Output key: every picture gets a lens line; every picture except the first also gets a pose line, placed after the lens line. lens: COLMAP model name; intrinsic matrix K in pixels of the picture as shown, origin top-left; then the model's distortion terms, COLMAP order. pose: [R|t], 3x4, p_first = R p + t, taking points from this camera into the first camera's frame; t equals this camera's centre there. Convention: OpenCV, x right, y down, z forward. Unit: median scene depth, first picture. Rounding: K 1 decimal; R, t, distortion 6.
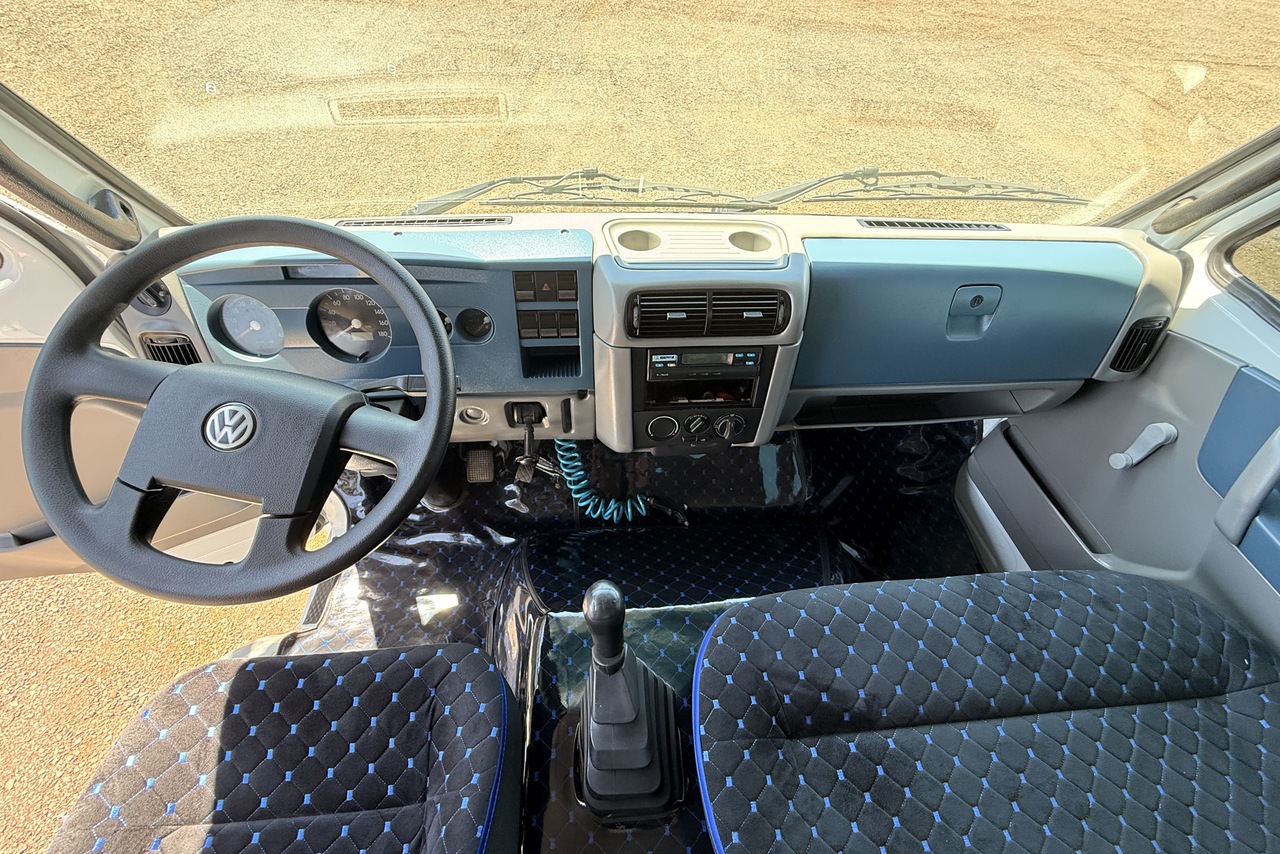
lens RADIAL K [[511.3, 0, 635.1], [0, 511.3, 427.3], [0, 0, 1]] dist [0.001042, -0.000020]
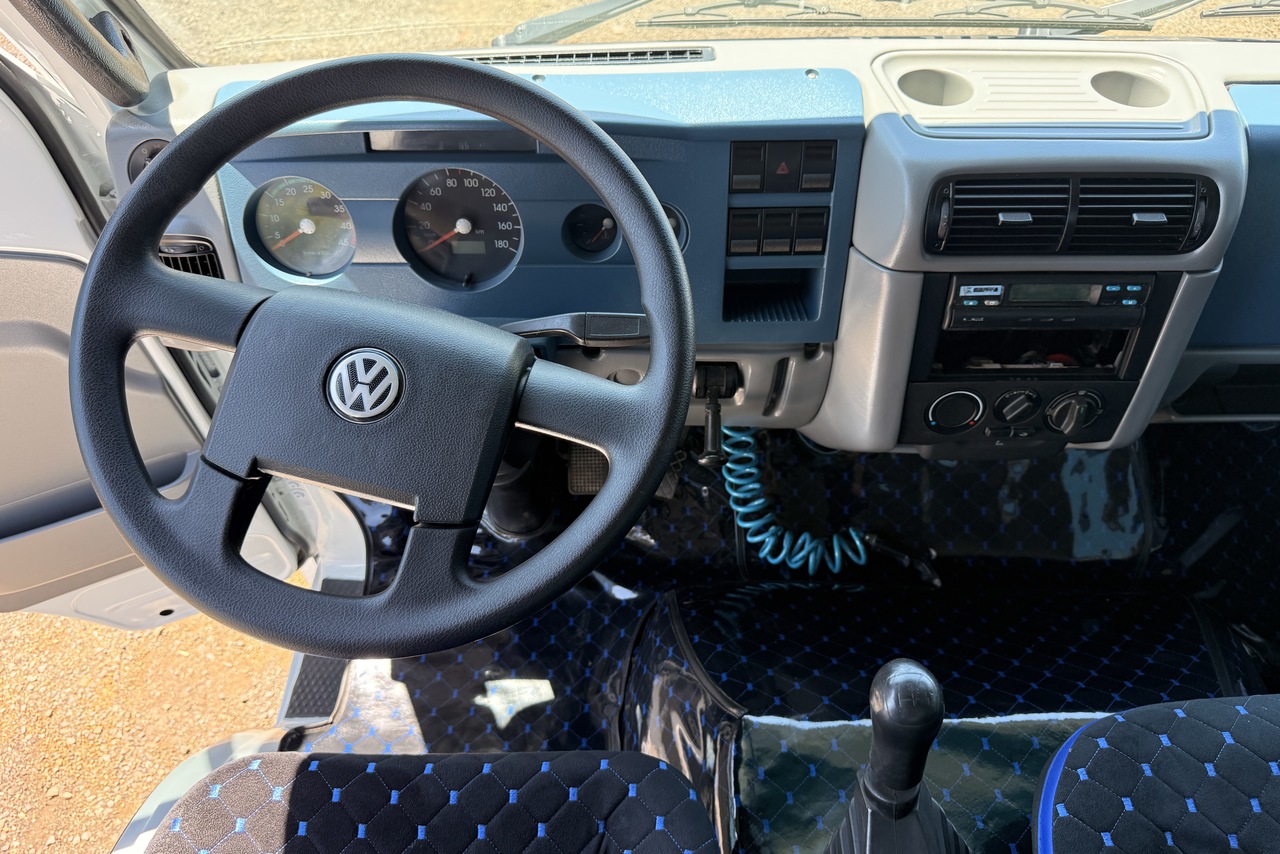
lens RADIAL K [[917.7, 0, 640.0], [0, 917.7, 427.0], [0, 0, 1]] dist [0.032191, -0.054044]
pose [[0.995214, 0.032030, -0.092317, -0.216504], [-0.030825, 0.999420, 0.014444, 0.016103], [0.092727, -0.011529, 0.995625, -0.080149]]
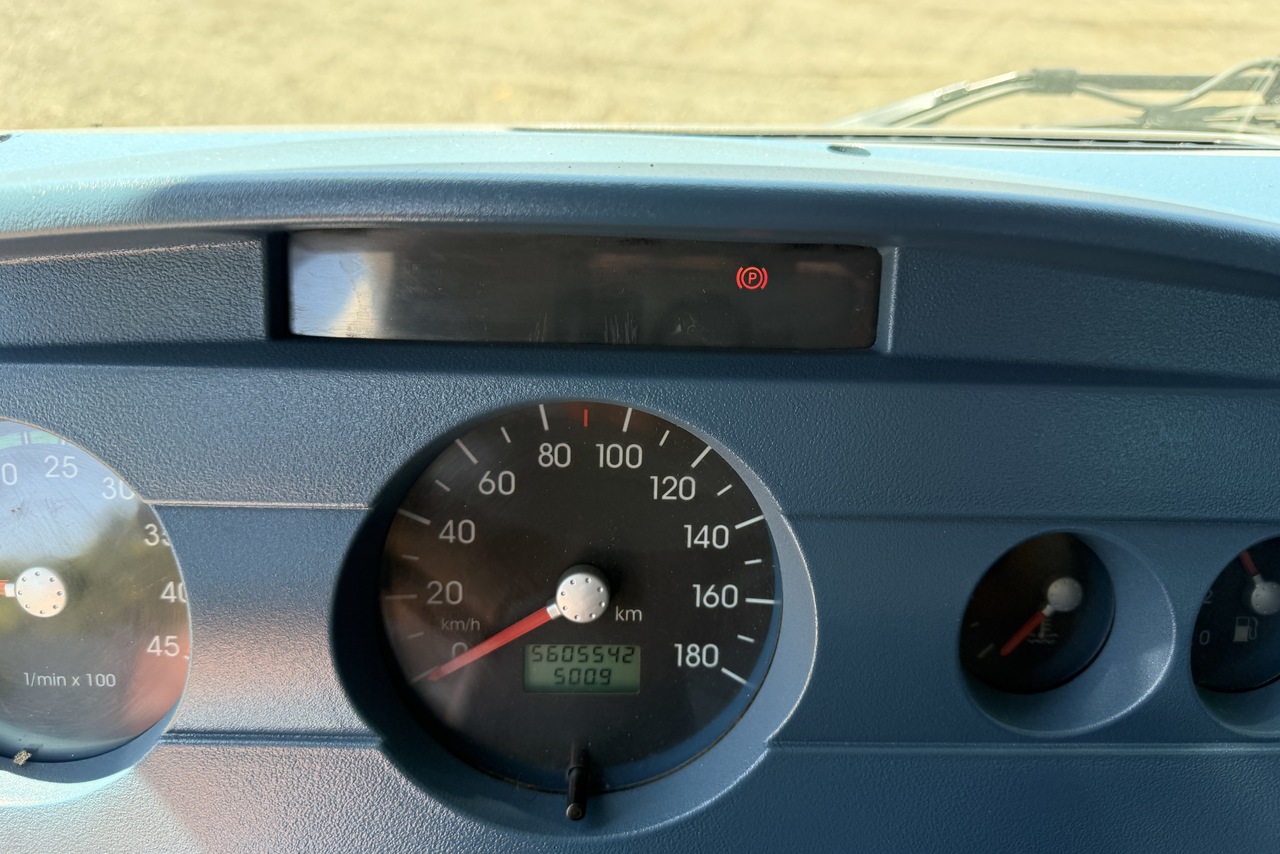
lens RADIAL K [[895.3, 0, 642.0], [0, 895.3, 435.8], [0, 0, 1]] dist [0.078167, -0.119355]
pose [[0.999189, 0.022692, -0.033256, -0.497990], [-0.032051, 0.948231, -0.315961, -0.151862], [0.024365, 0.316771, 0.948189, 0.660823]]
